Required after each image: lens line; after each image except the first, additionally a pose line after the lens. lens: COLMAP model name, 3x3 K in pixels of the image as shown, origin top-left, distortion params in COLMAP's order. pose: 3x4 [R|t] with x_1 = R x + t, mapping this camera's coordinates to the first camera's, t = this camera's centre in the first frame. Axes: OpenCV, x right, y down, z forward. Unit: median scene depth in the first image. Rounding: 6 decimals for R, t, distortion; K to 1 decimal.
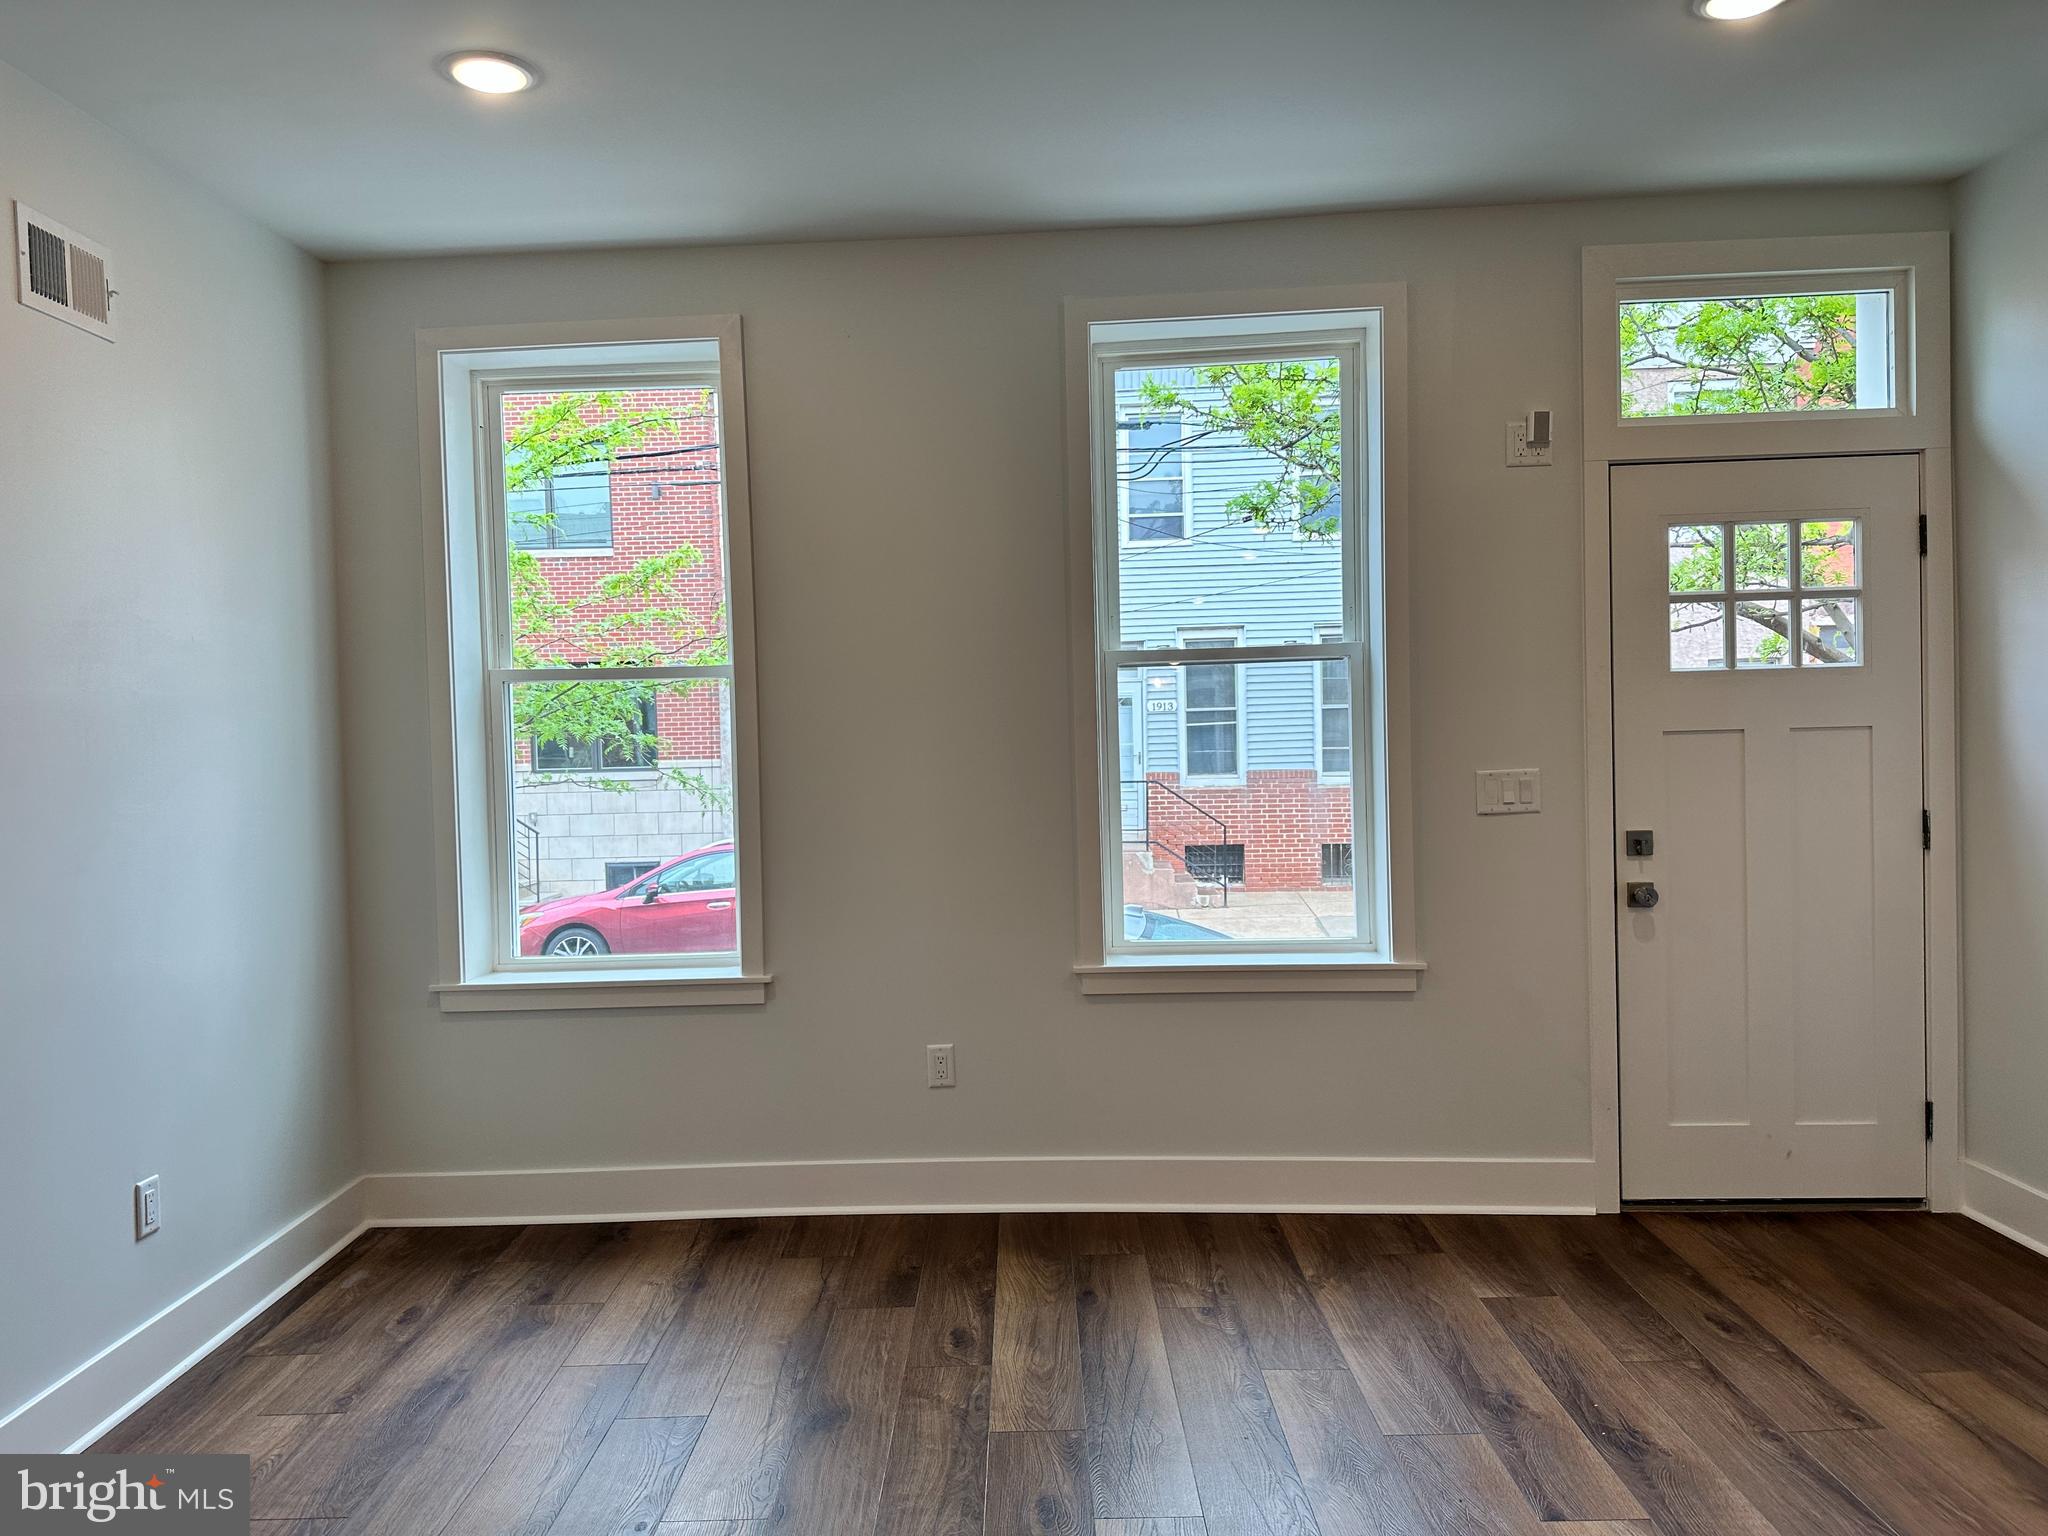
lens RADIAL K [[1433.7, 0, 1029.5], [0, 1433.7, 755.8], [0, 0, 1]] dist [0.089029, -0.111453]
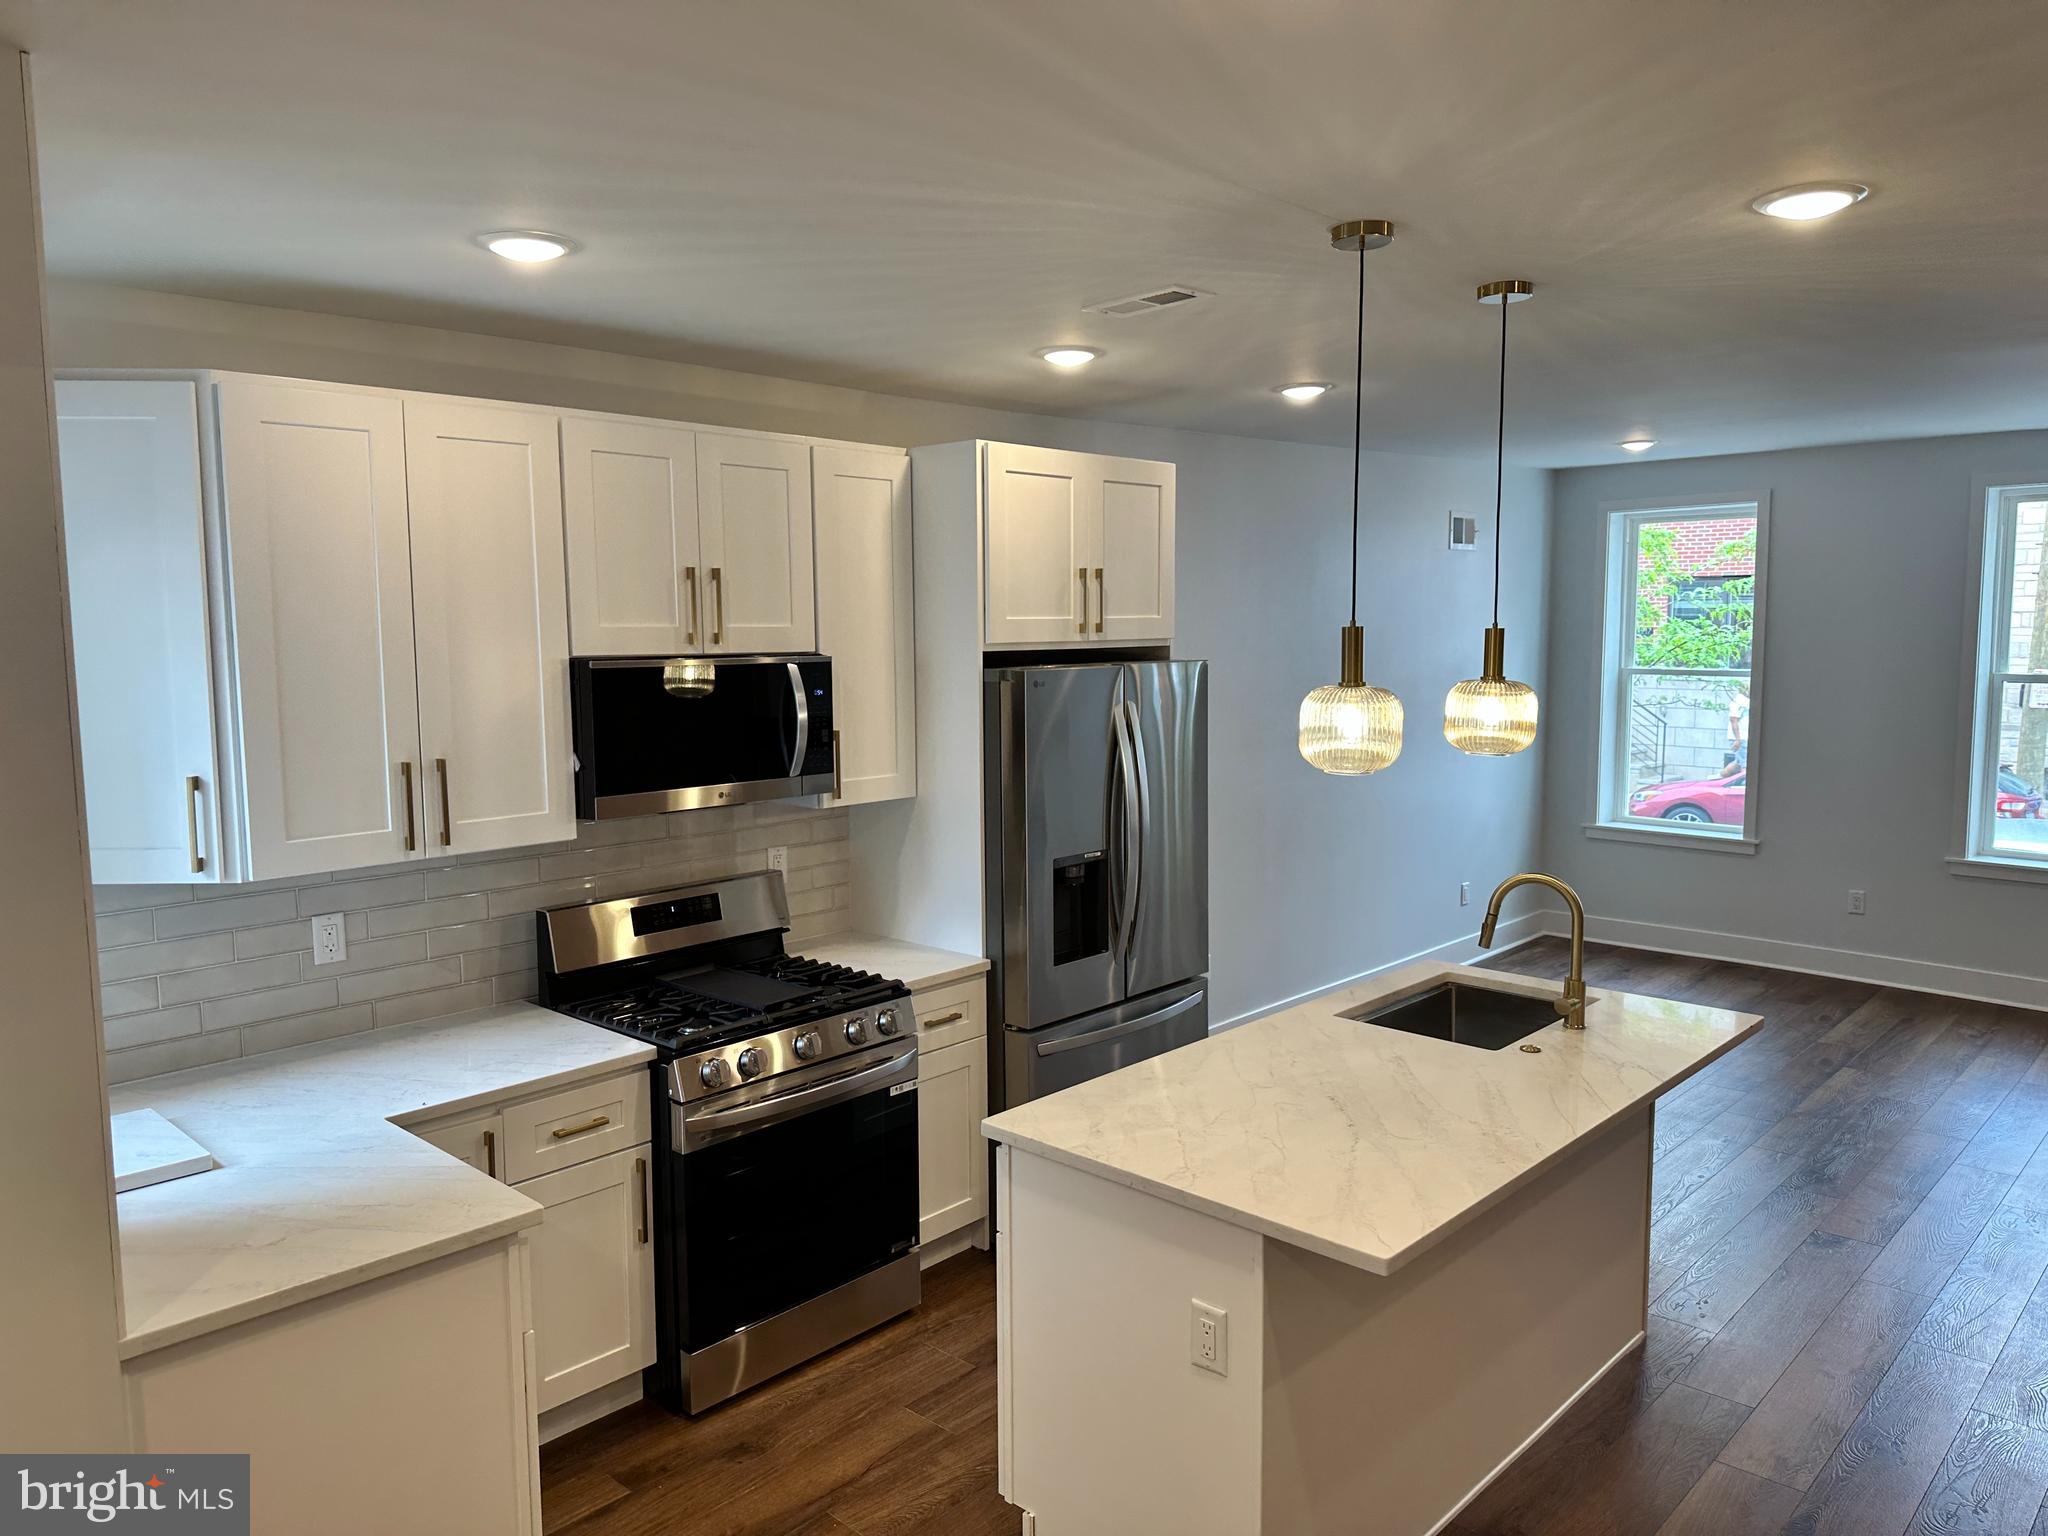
lens RADIAL K [[1433.7, 0, 1024.8], [0, 1433.7, 776.1], [0, 0, 1]] dist [0.089029, -0.111453]
pose [[0.729064, 0.095708, -0.677721, 0.416879], [-0.023977, 0.993139, 0.114457, -0.131274], [0.684025, -0.067197, 0.726357, -1.074097]]
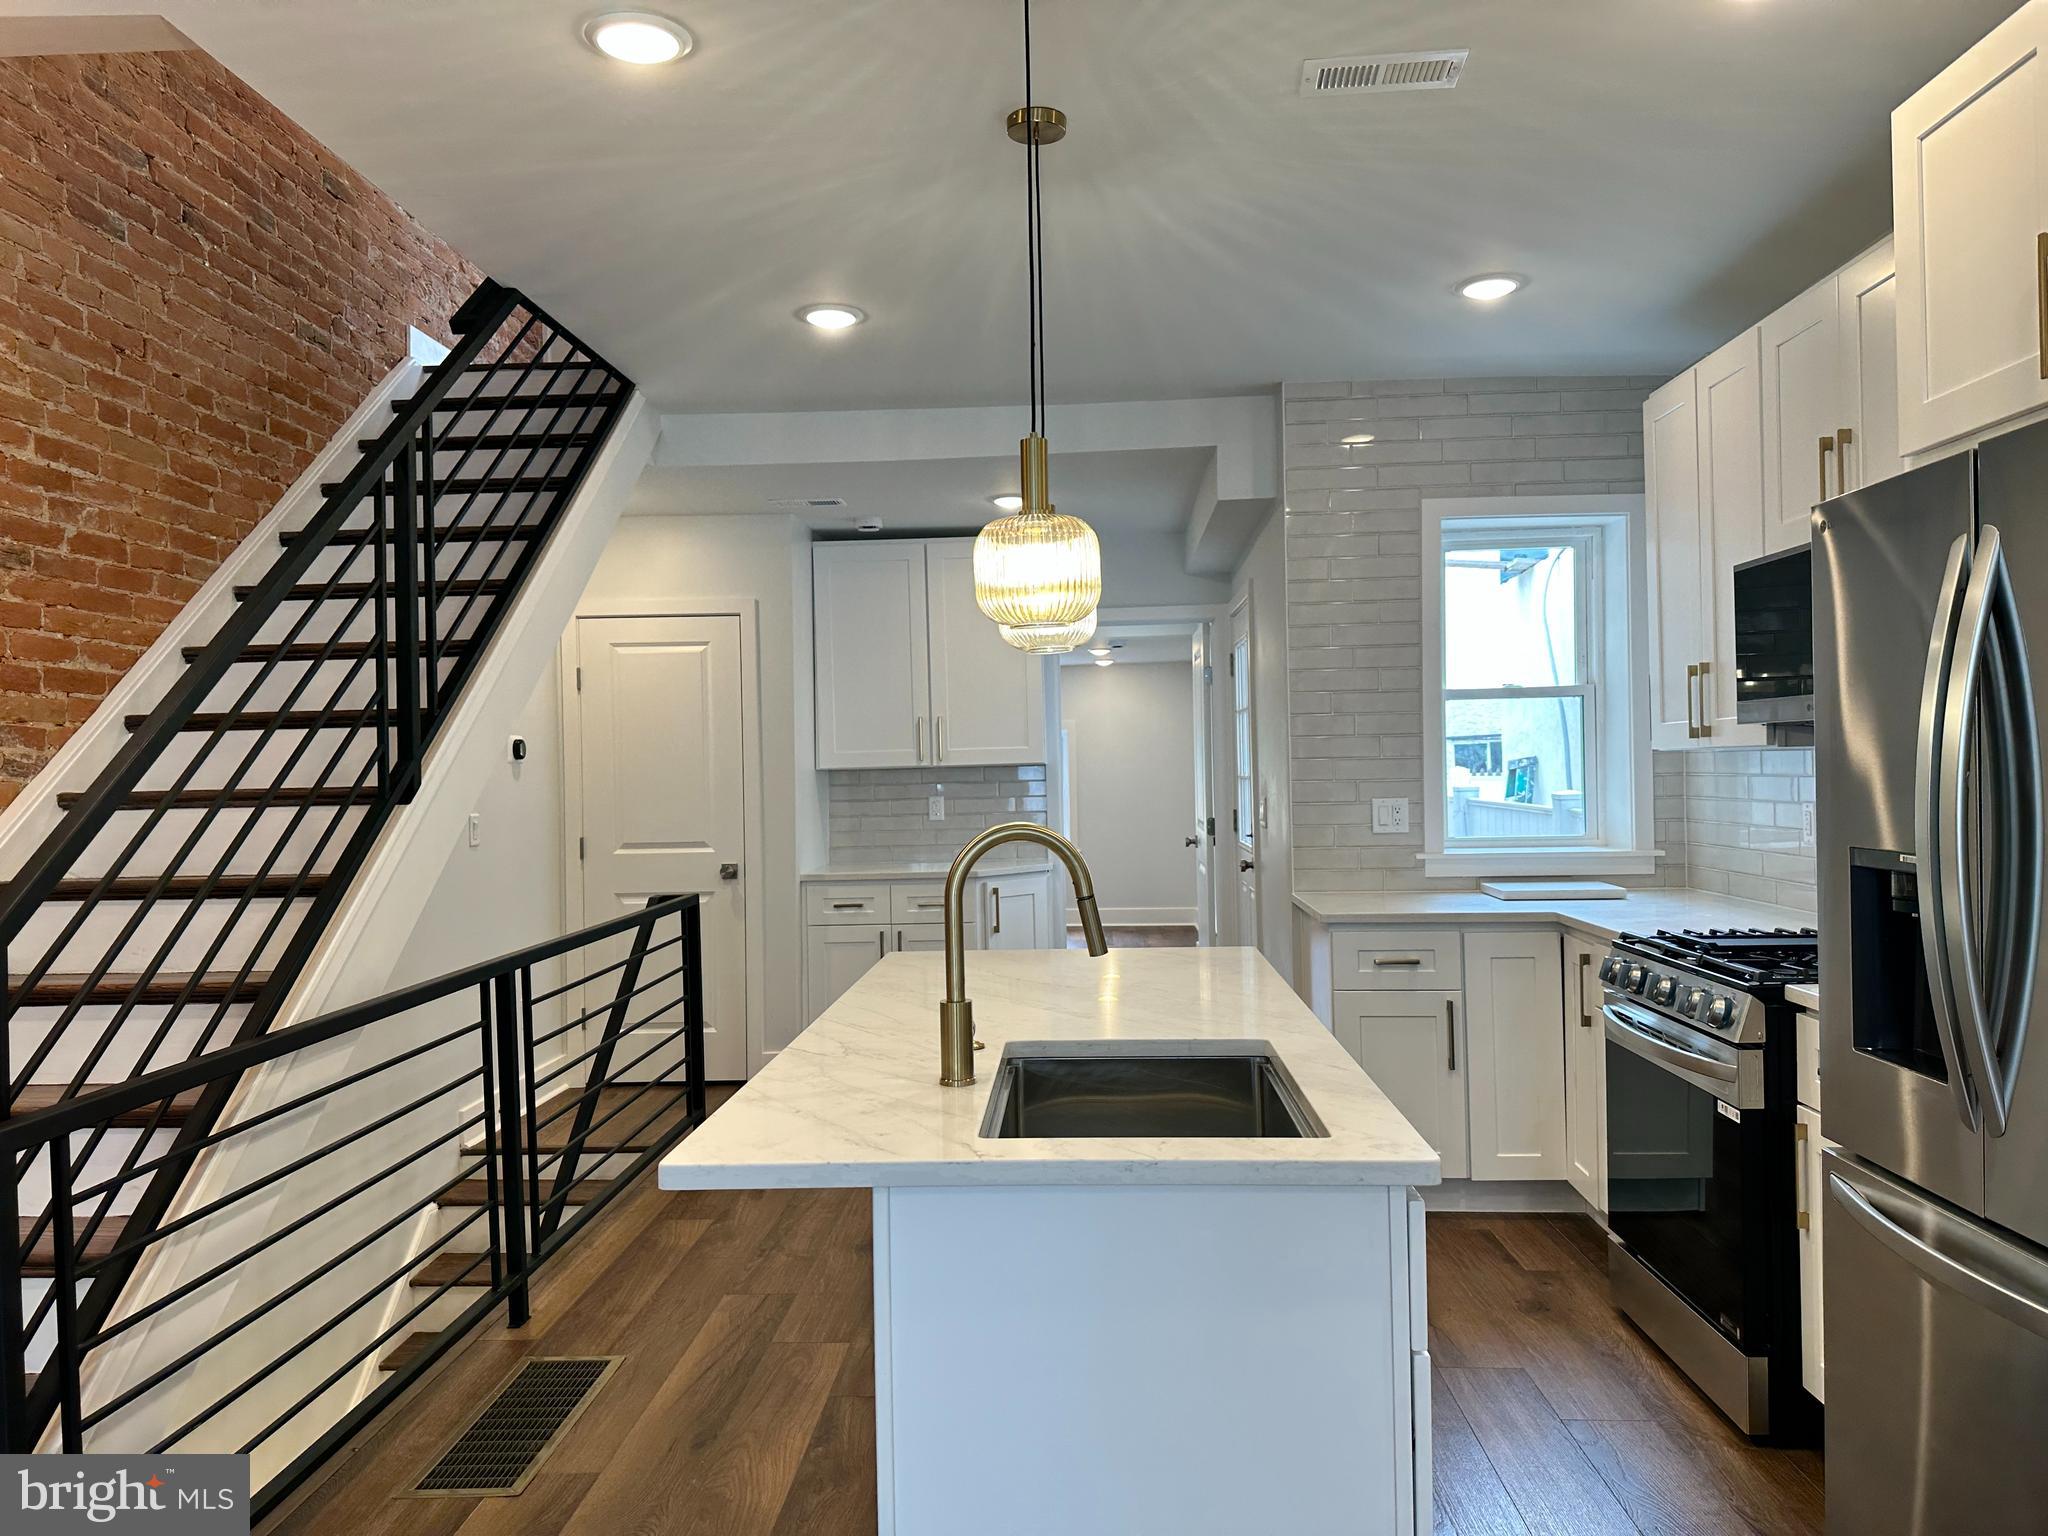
lens RADIAL K [[1433.7, 0, 1016.8], [0, 1433.7, 770.0], [0, 0, 1]] dist [0.089029, -0.111453]
pose [[-0.997116, 0.049026, 0.057935, 0.012590], [0.050131, 0.998584, 0.017776, -0.004470], [-0.056981, 0.020629, -0.998162, 0.325487]]
